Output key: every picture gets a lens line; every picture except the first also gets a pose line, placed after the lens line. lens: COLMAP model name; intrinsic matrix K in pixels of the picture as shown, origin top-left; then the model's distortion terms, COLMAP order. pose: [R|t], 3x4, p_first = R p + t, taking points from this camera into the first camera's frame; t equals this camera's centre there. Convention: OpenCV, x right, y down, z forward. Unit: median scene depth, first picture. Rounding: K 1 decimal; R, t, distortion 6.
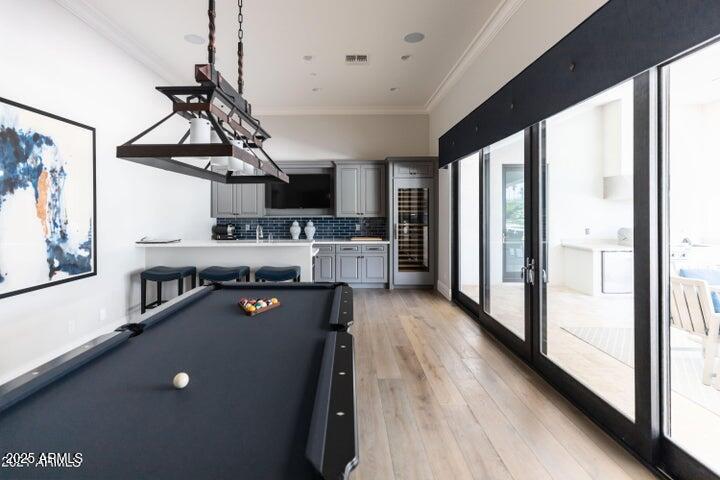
lens RADIAL K [[333.8, 0, 345.9], [0, 333.8, 209.0], [0, 0, 1]] dist [0.008438, -0.002159]
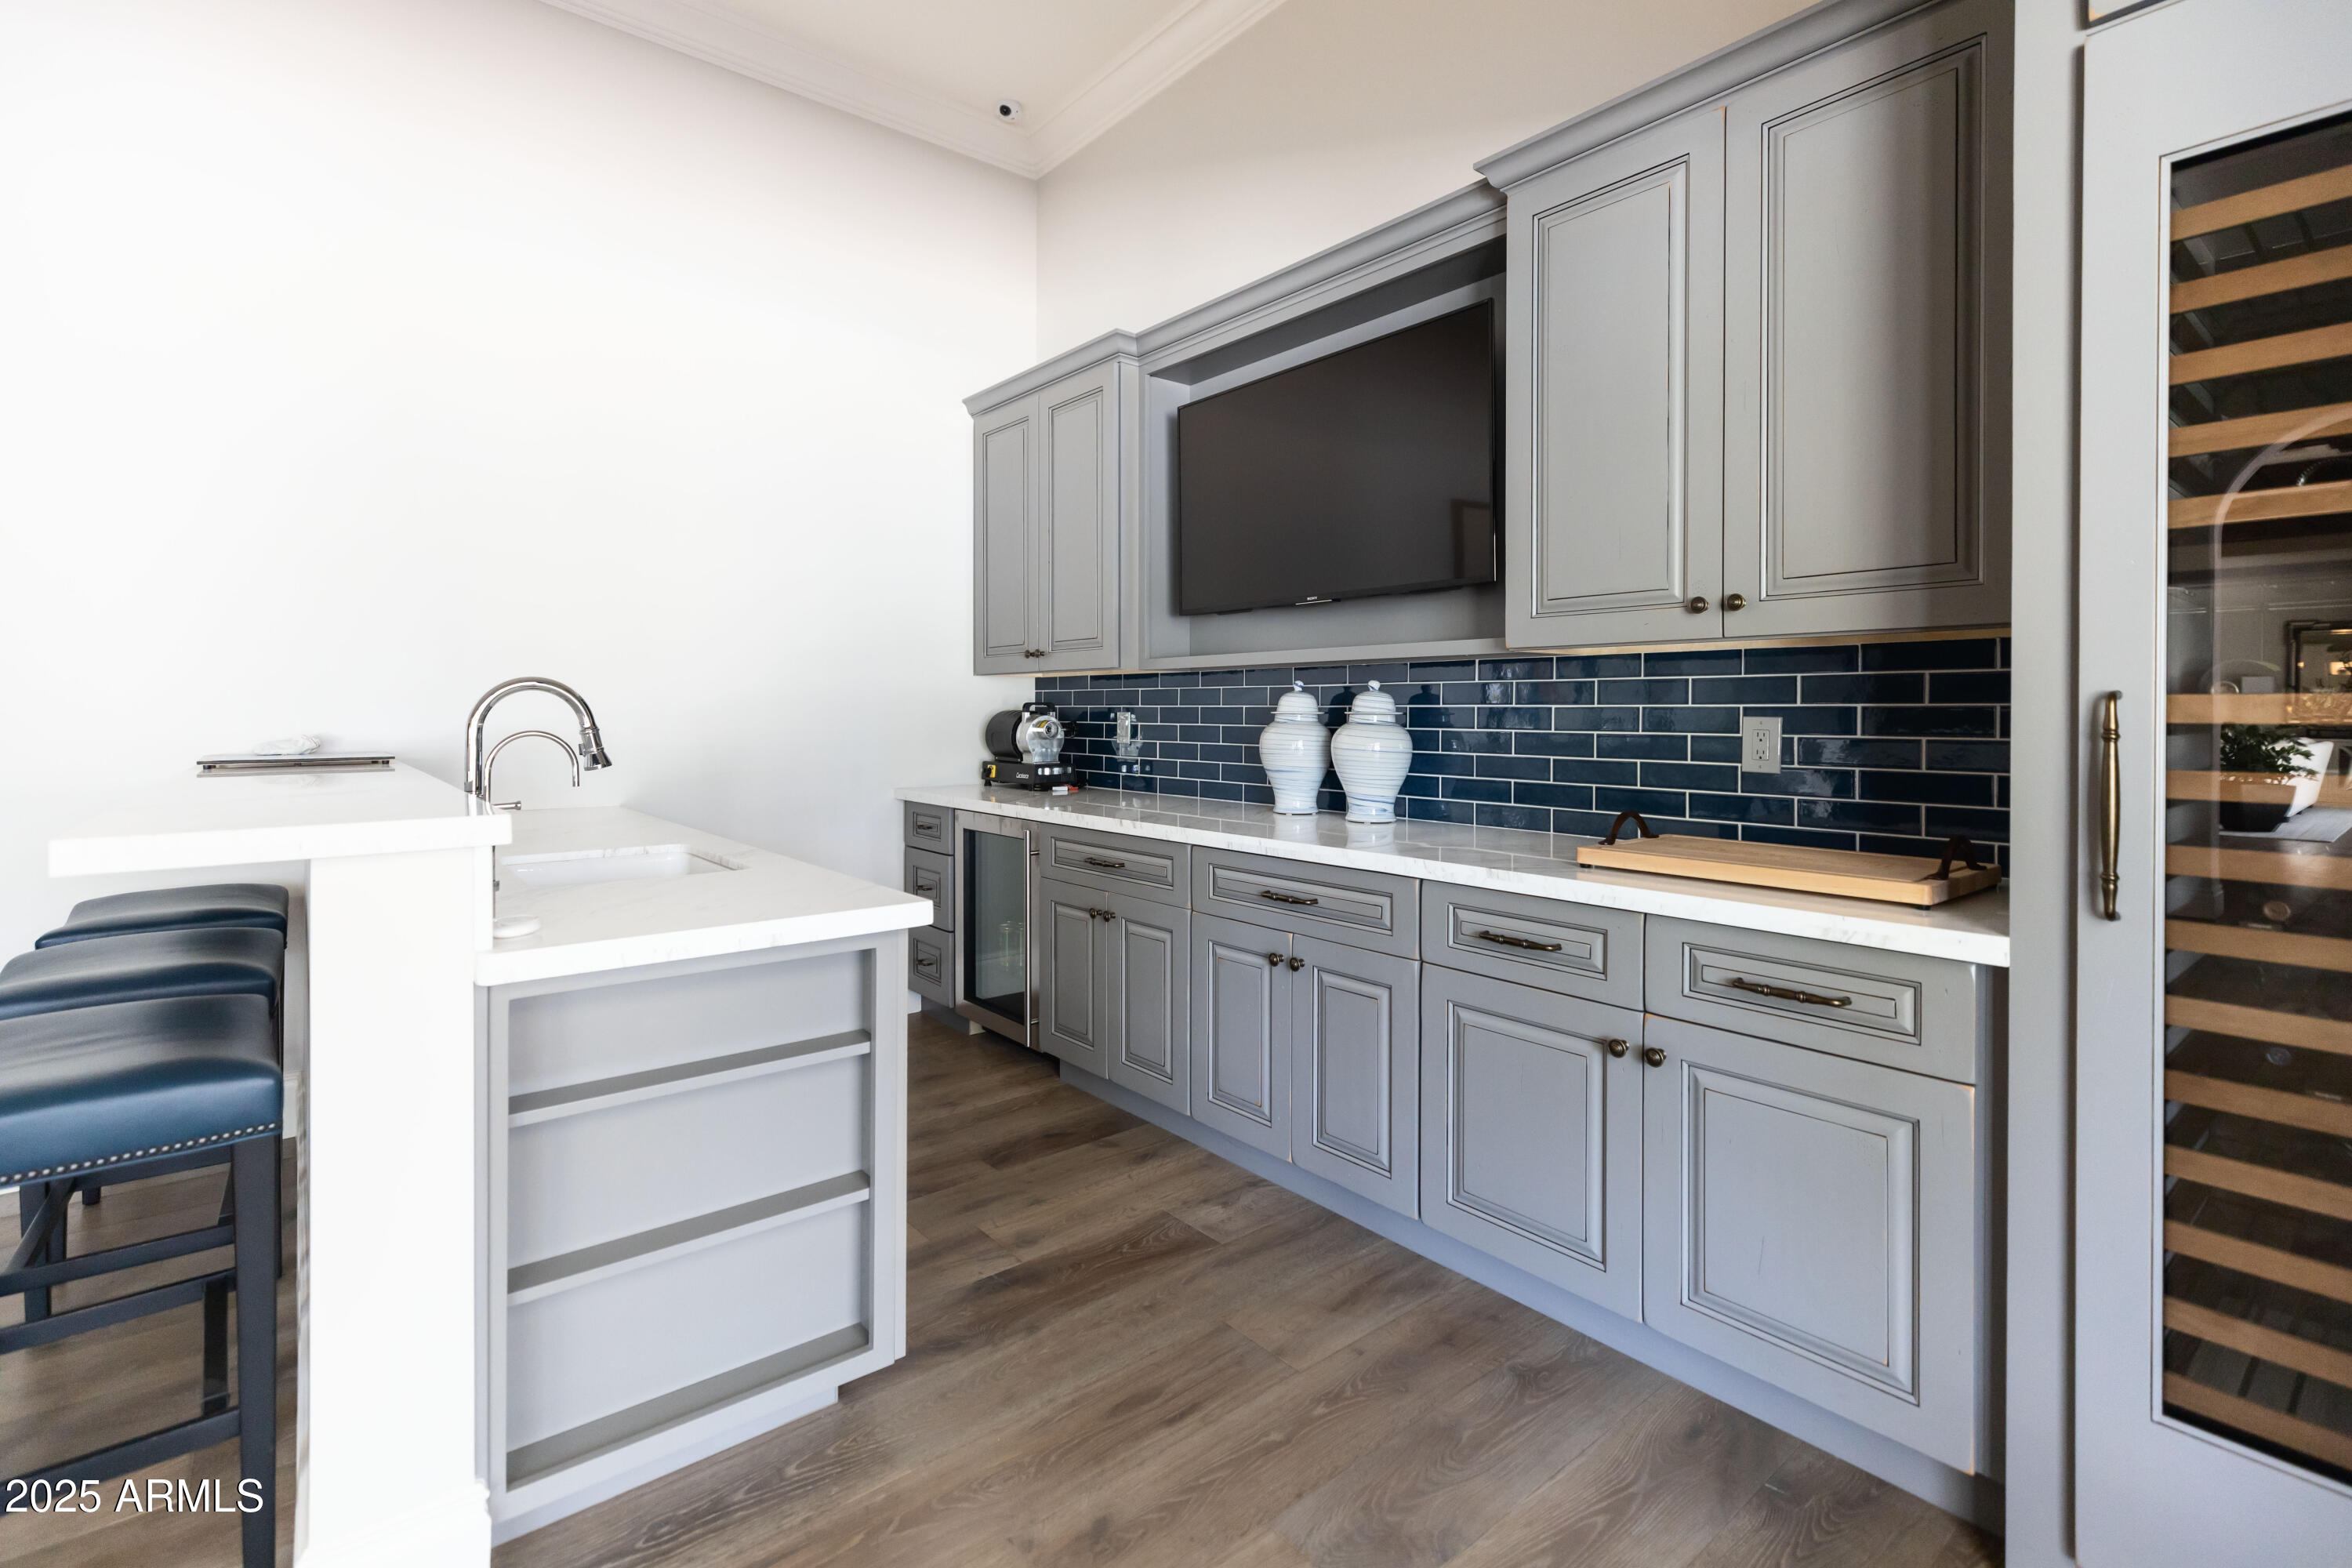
lens RADIAL K [[1090.5, 0, 1160.1], [0, 1090.5, 711.8], [0, 0, 1]] dist [0.008438, -0.002159]
pose [[0.639643, 0.007519, -0.768635, 0.371790], [0.001278, 0.999940, 0.010846, 0.084660], [0.768671, -0.007920, 0.639595, 1.334322]]
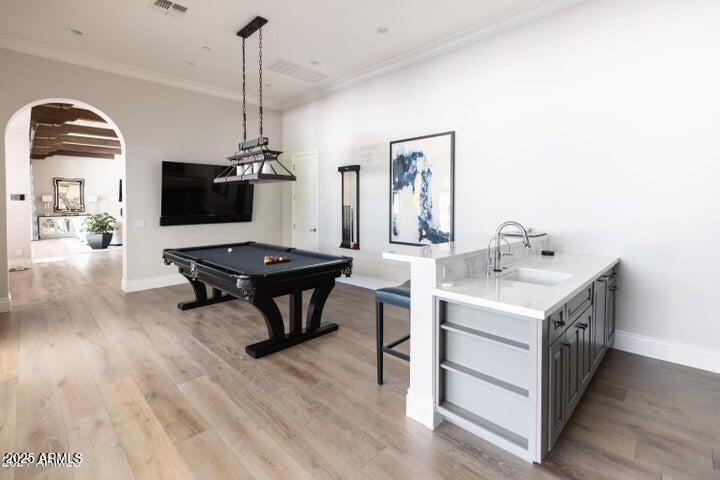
lens RADIAL K [[333.8, 0, 359.3], [0, 333.8, 207.7], [0, 0, 1]] dist [0.008438, -0.002159]
pose [[-0.698787, 0.015222, -0.715168, 0.407413], [0.010748, 0.999884, 0.010780, 0.025543], [0.715249, -0.000154, -0.698870, 1.750968]]
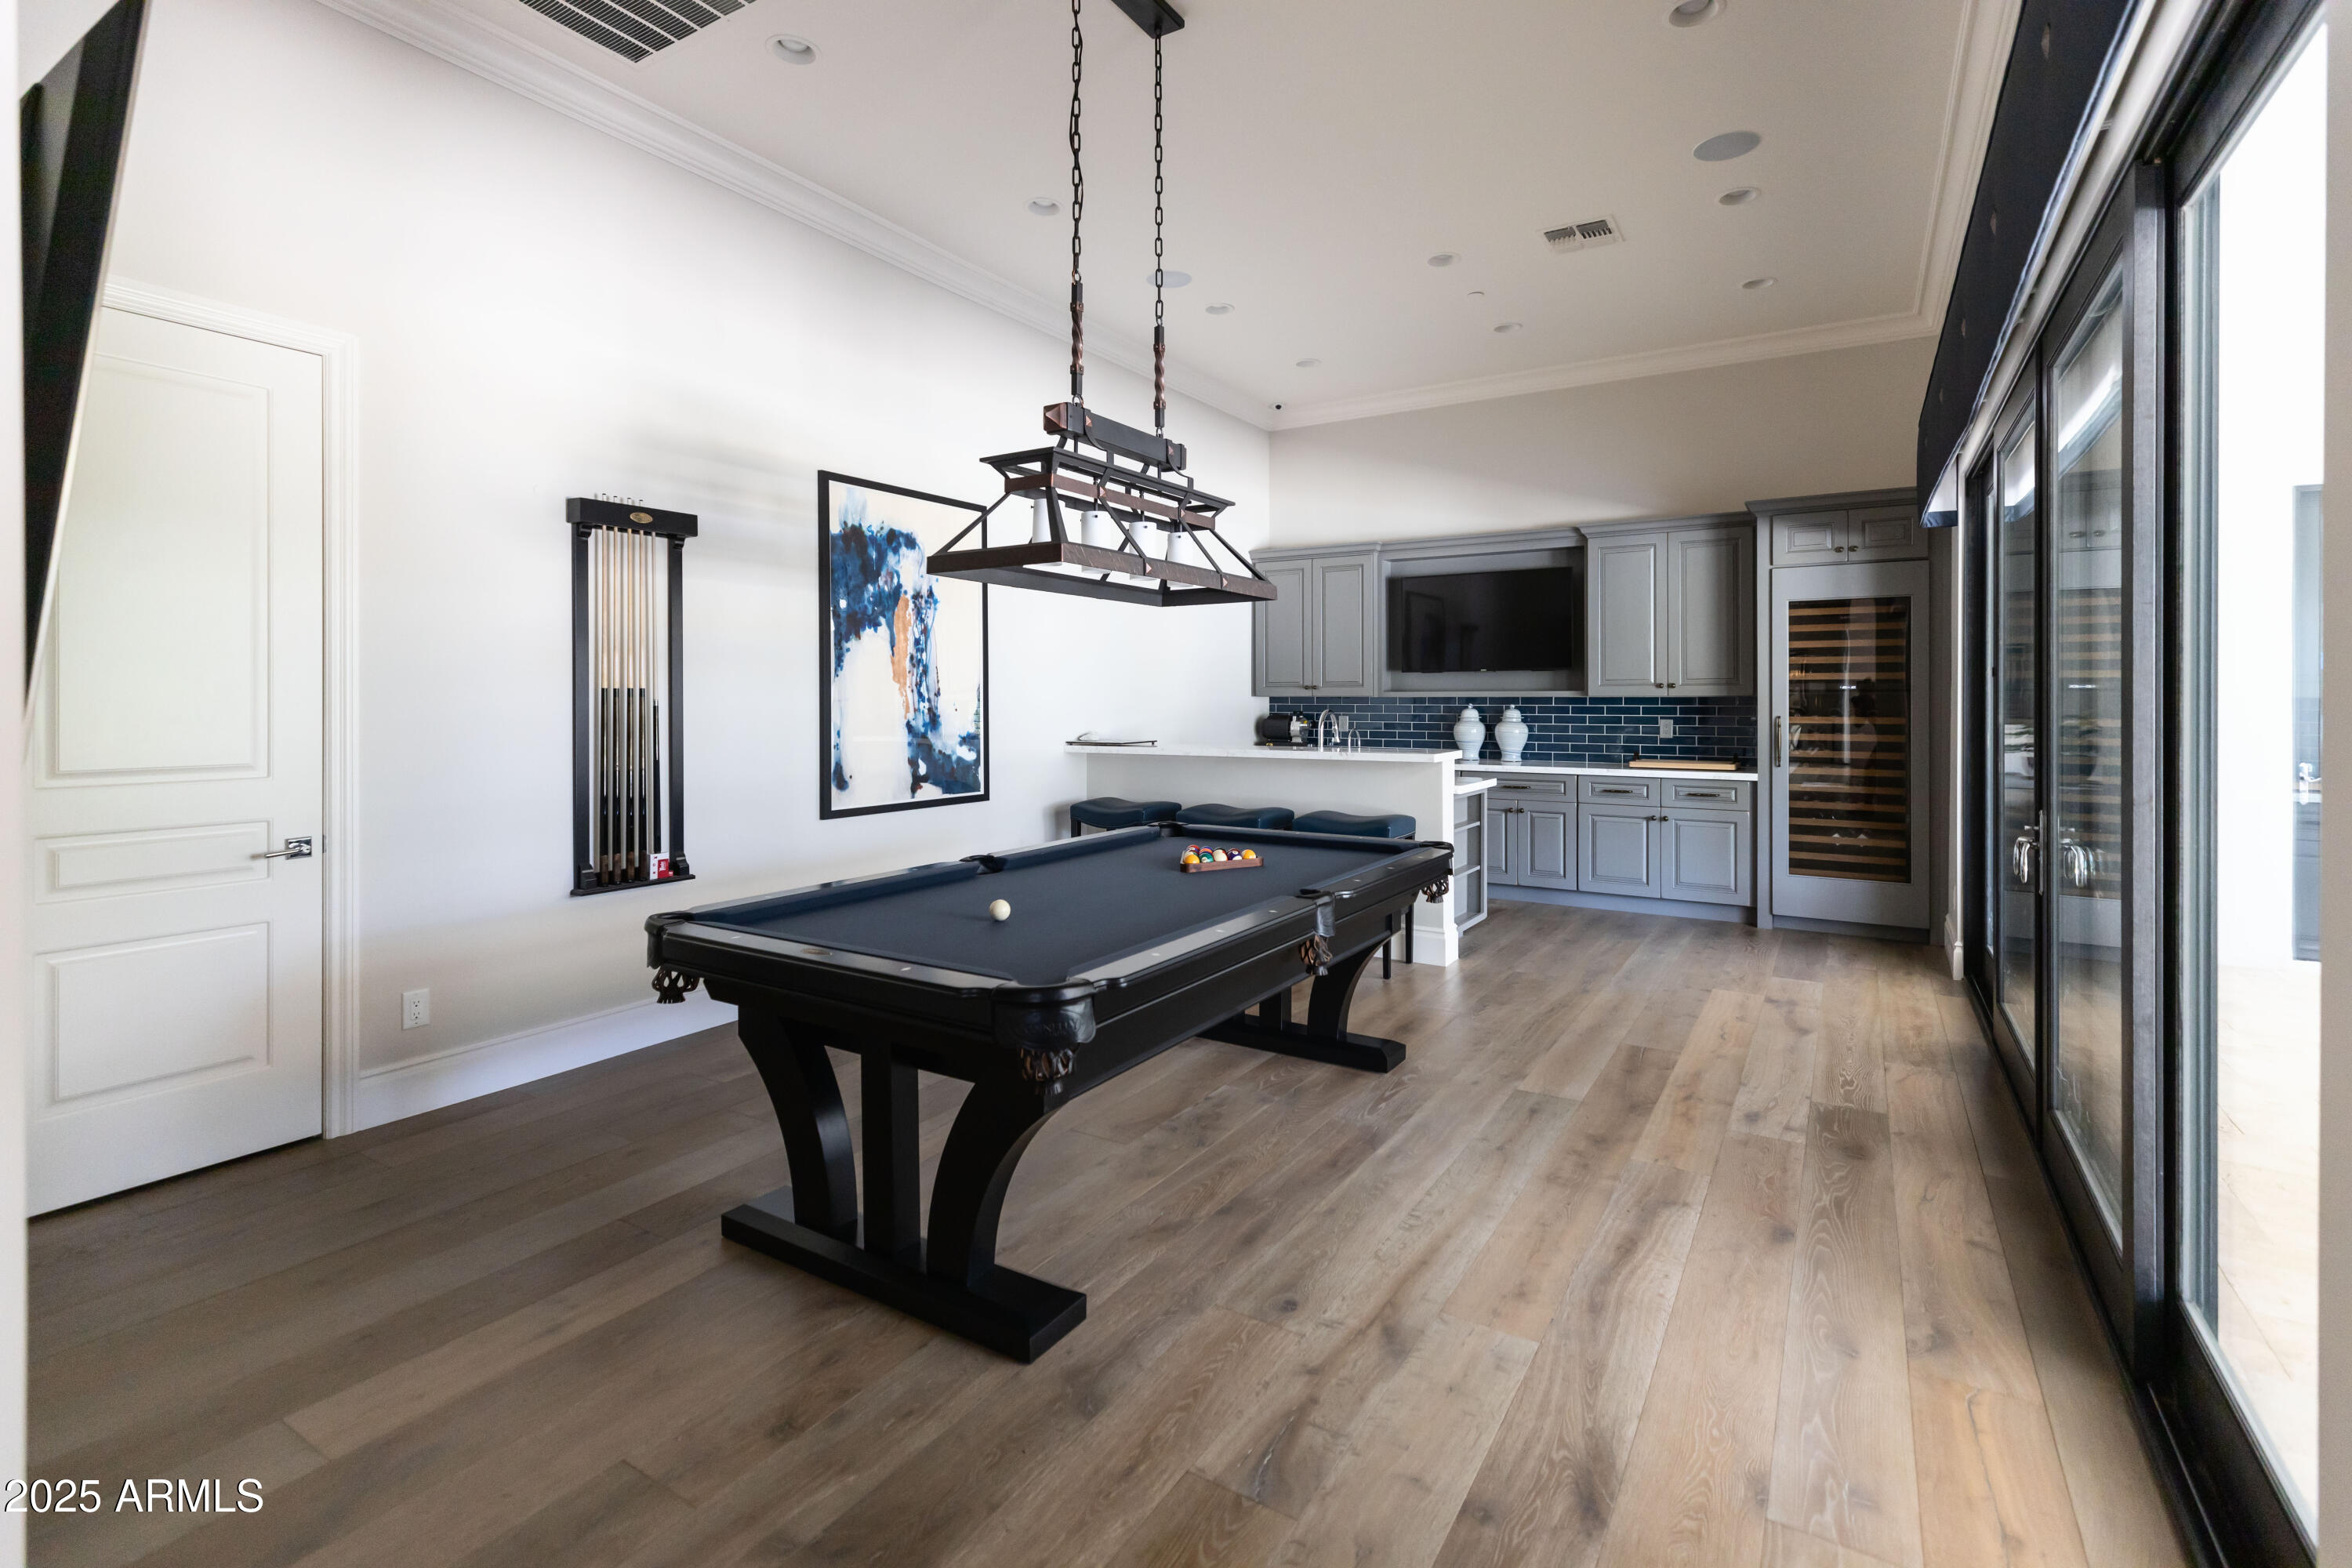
lens RADIAL K [[1090.5, 0, 1192.9], [0, 1090.5, 691.4], [0, 0, 1]] dist [0.008438, -0.002159]
pose [[0.859720, 0.000311, -0.510766, 0.375556], [0.001293, 0.999995, 0.002785, 0.032986], [0.510764, -0.003054, 0.859715, -0.260231]]
